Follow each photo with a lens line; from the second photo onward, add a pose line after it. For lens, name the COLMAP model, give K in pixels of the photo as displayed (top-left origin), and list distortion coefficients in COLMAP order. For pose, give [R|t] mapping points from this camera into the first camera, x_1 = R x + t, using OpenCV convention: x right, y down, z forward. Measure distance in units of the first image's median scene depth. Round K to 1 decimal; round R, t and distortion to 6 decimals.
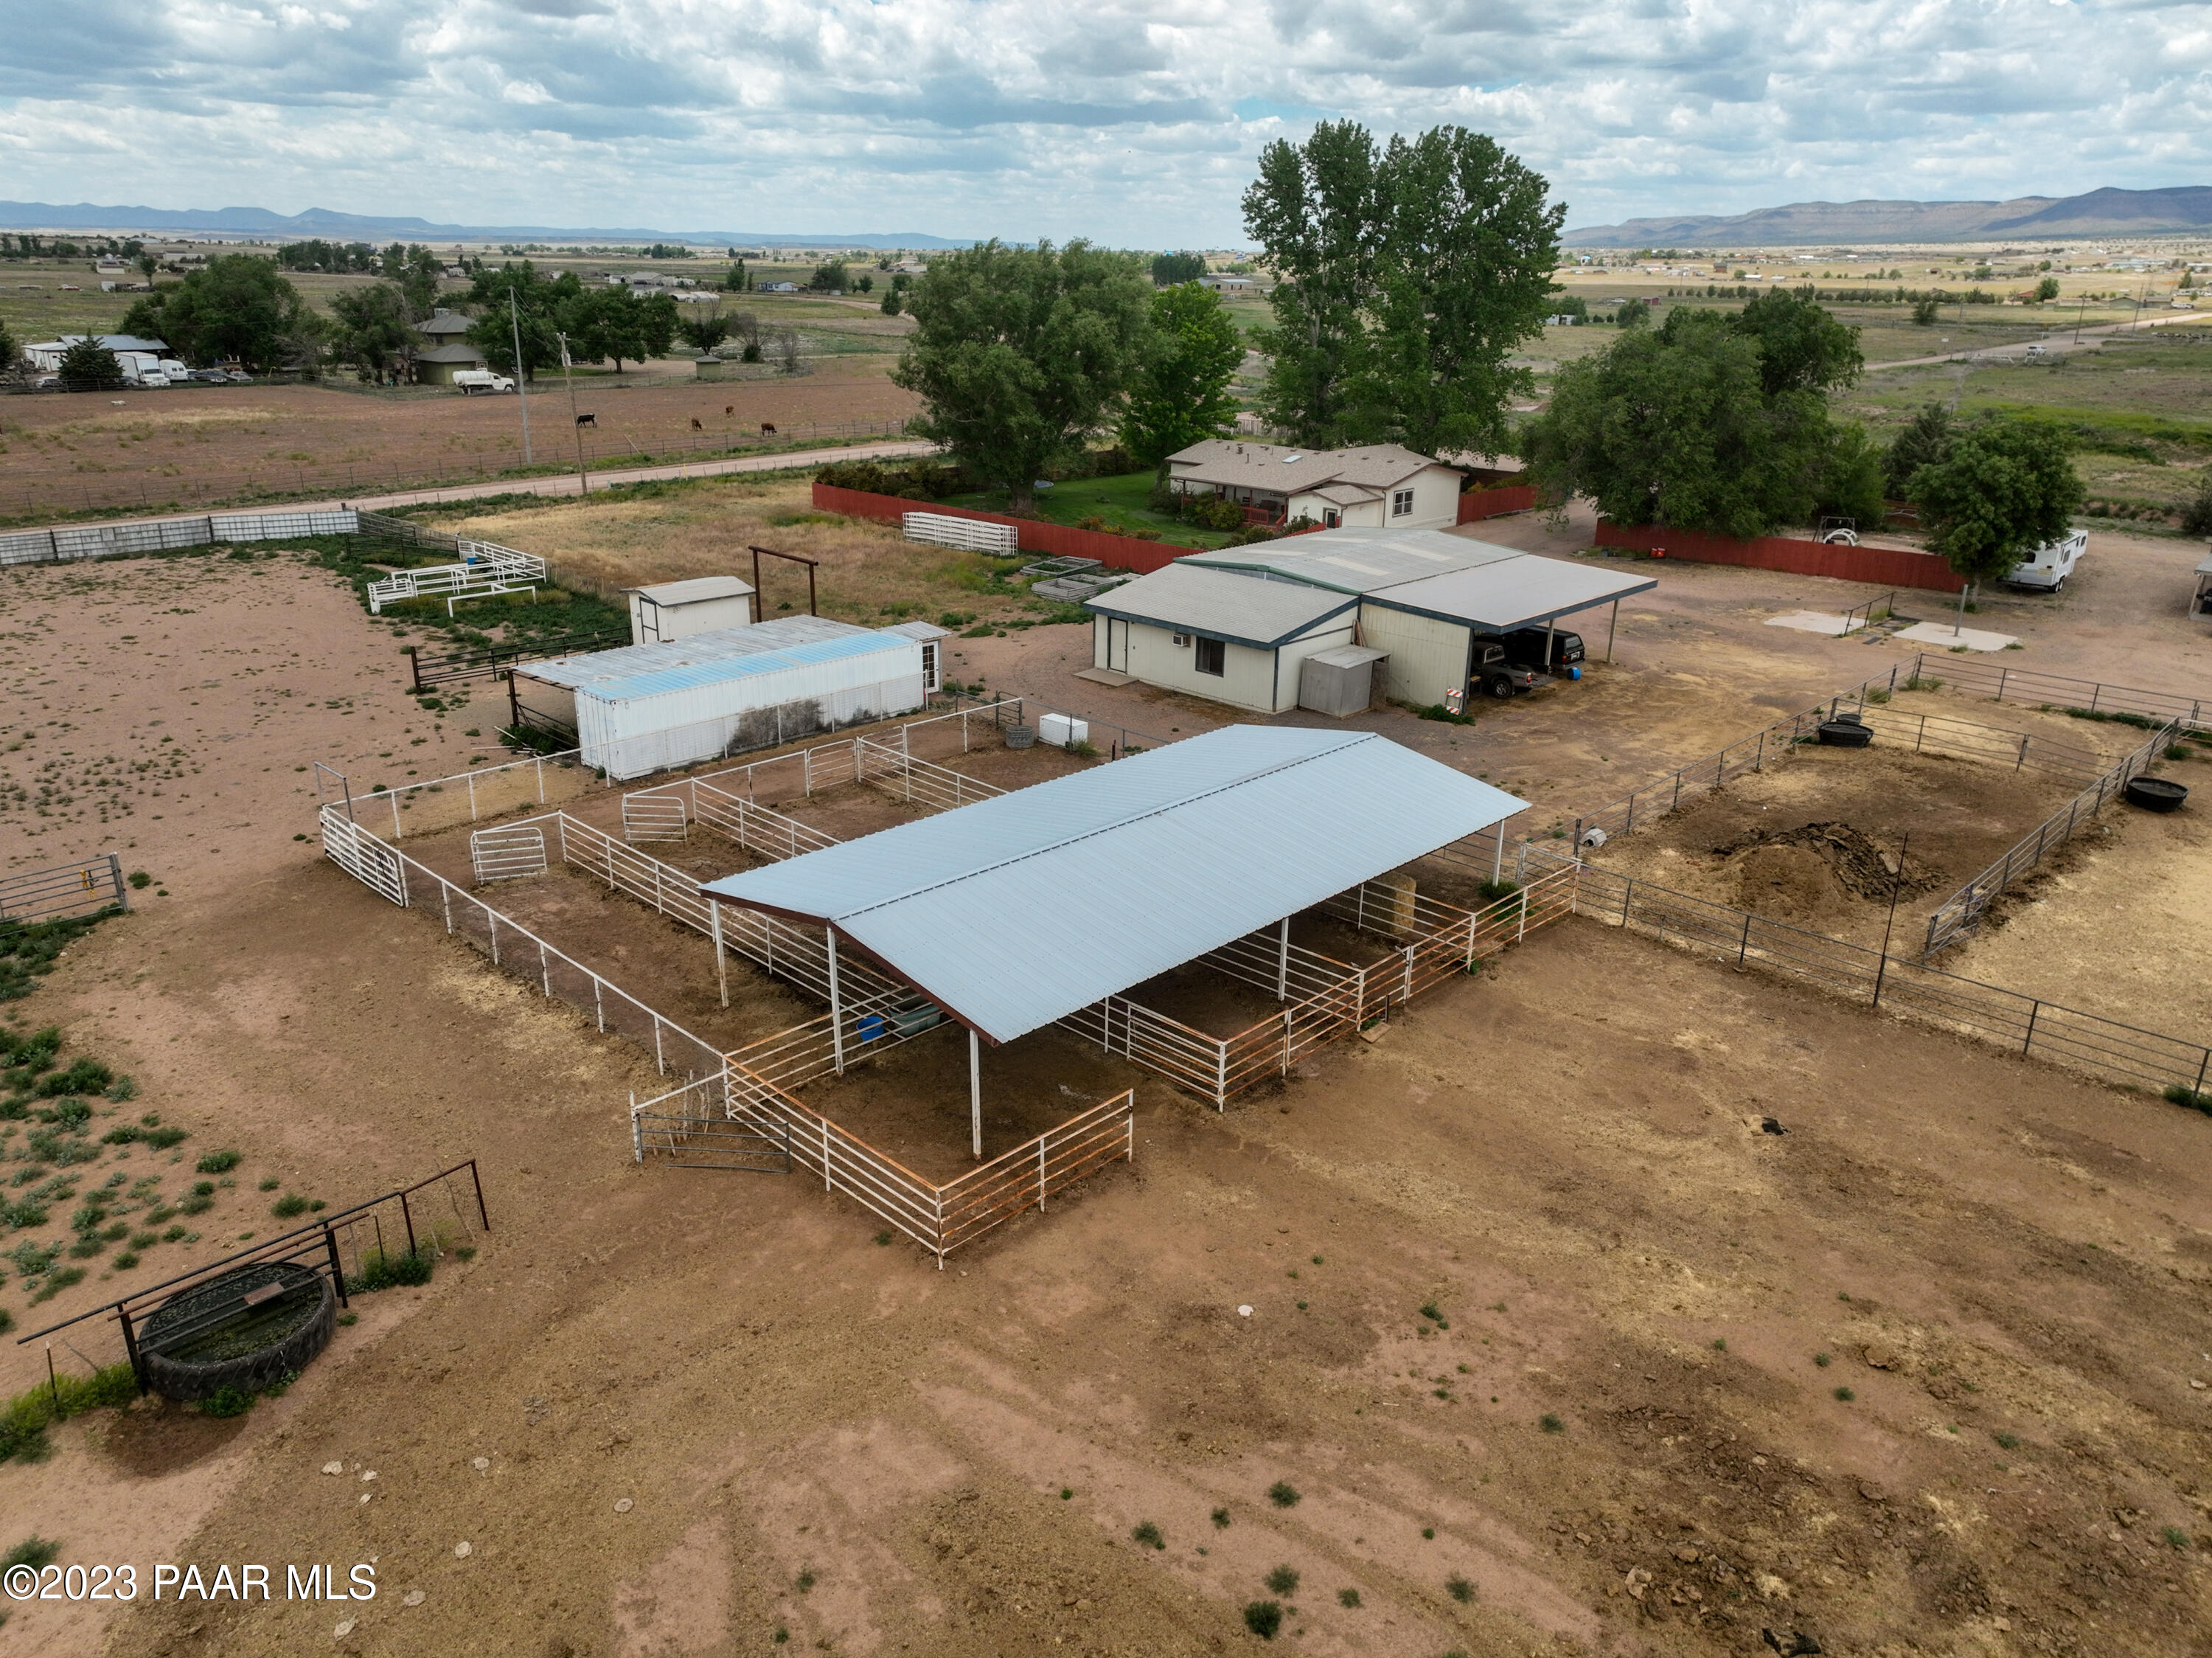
lens RADIAL K [[1572.9, 0, 1092.8], [0, 1572.9, 784.9], [0, 0, 1]] dist [-0.001112, 0.019020]
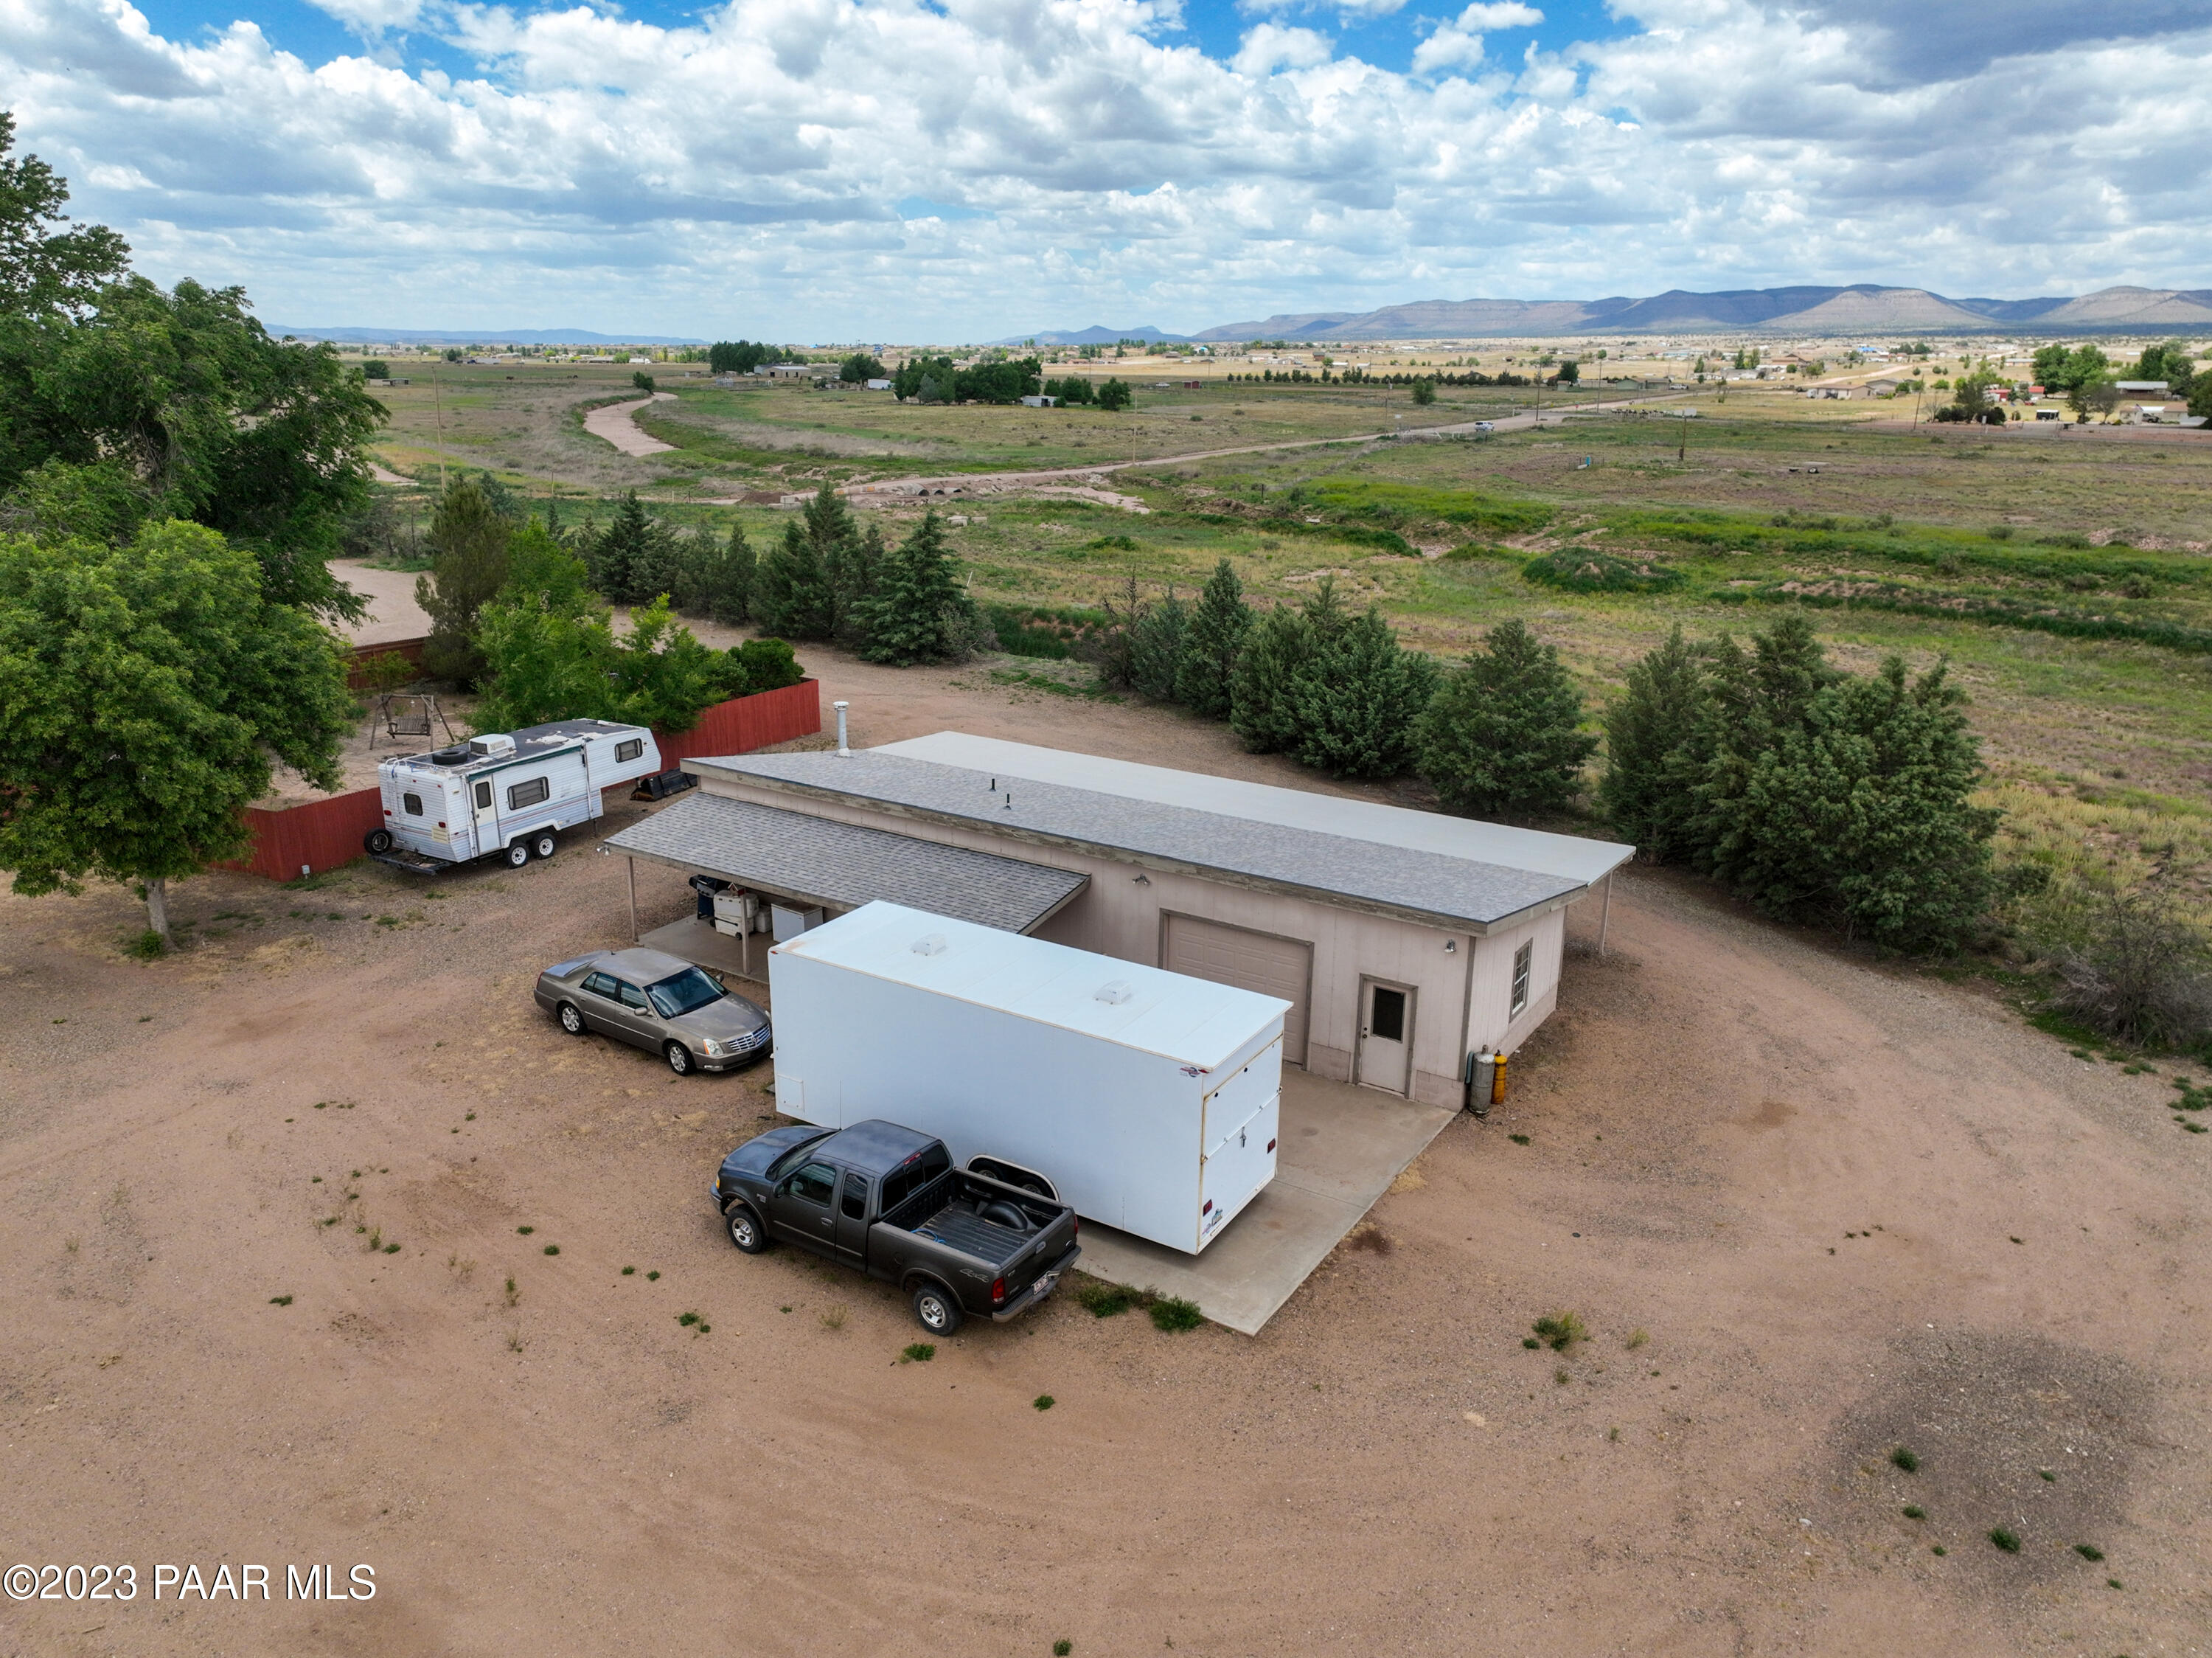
lens RADIAL K [[1572.9, 0, 1104.5], [0, 1572.9, 817.2], [0, 0, 1]] dist [-0.001112, 0.019020]
pose [[0.979265, -0.061083, 0.193154, 0.979151], [0.068178, 0.997213, -0.030294, -0.155808], [-0.190765, 0.042835, 0.980701, 0.693905]]
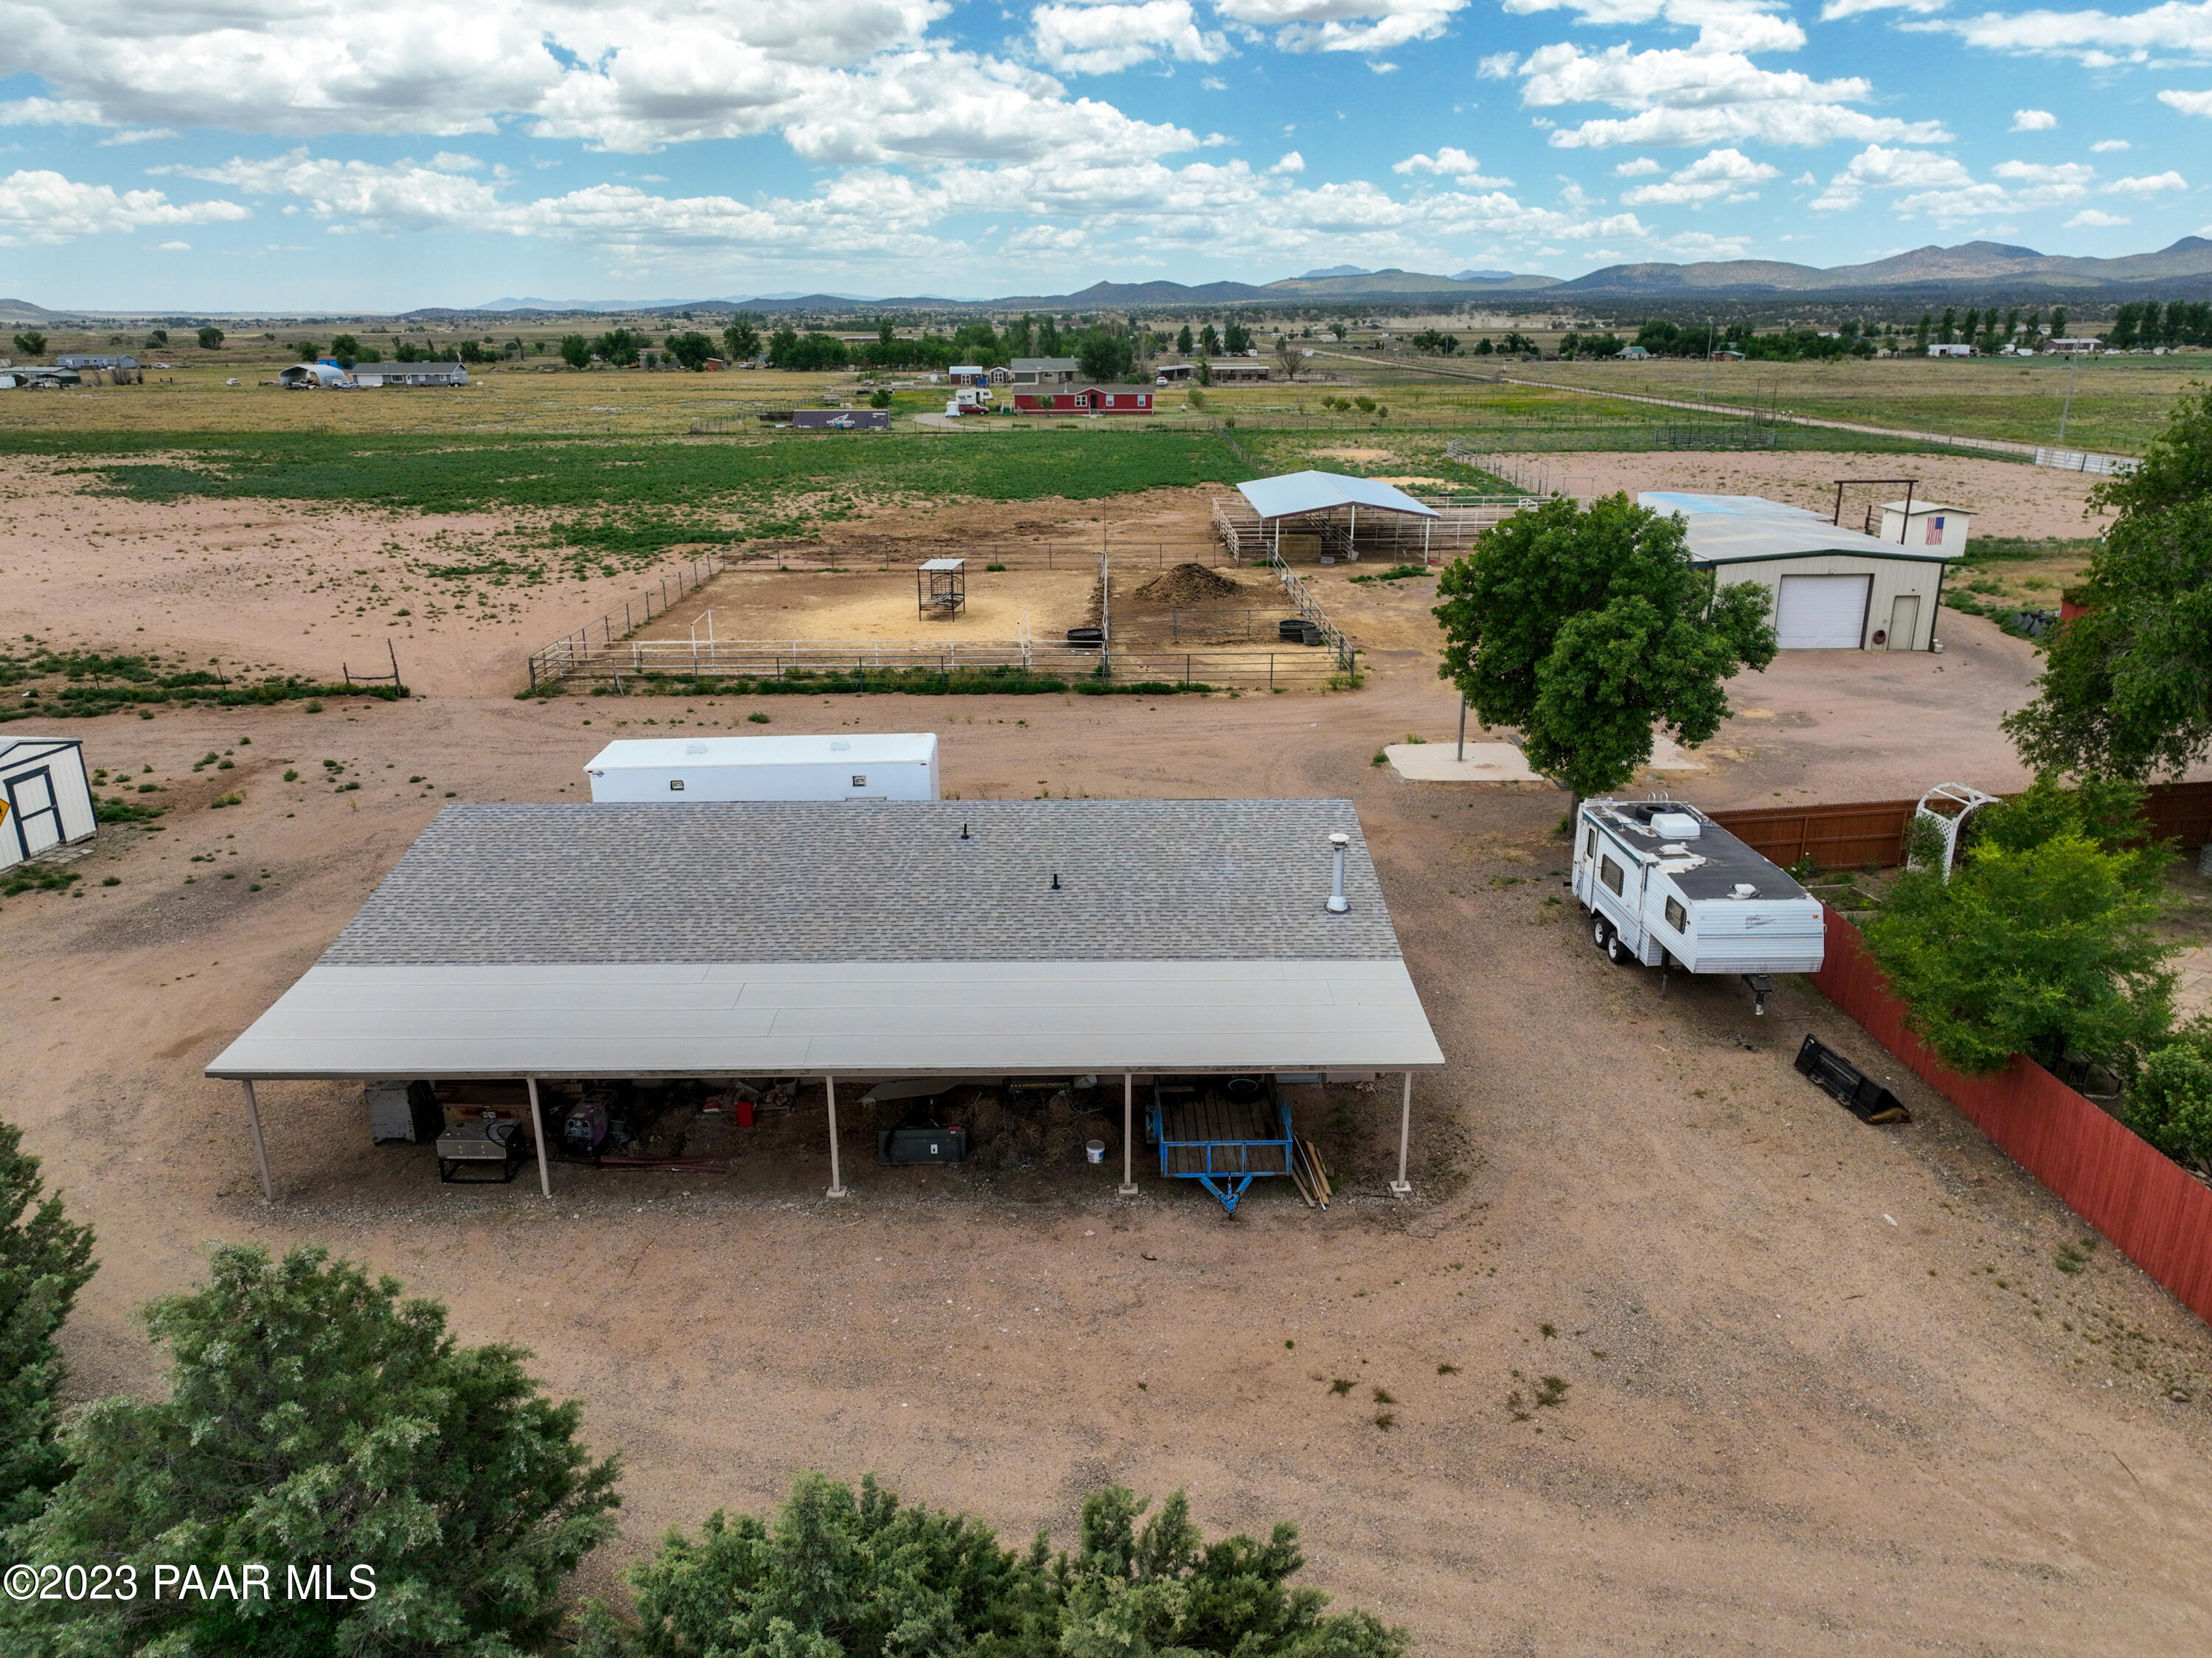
lens RADIAL K [[1572.9, 0, 1105.6], [0, 1572.9, 784.8], [0, 0, 1]] dist [-0.001112, 0.019020]
pose [[-0.713400, 0.189334, -0.674694, 1.384434], [-0.228147, 0.847598, 0.479090, -0.466739], [0.662577, 0.495712, -0.561481, 1.588774]]
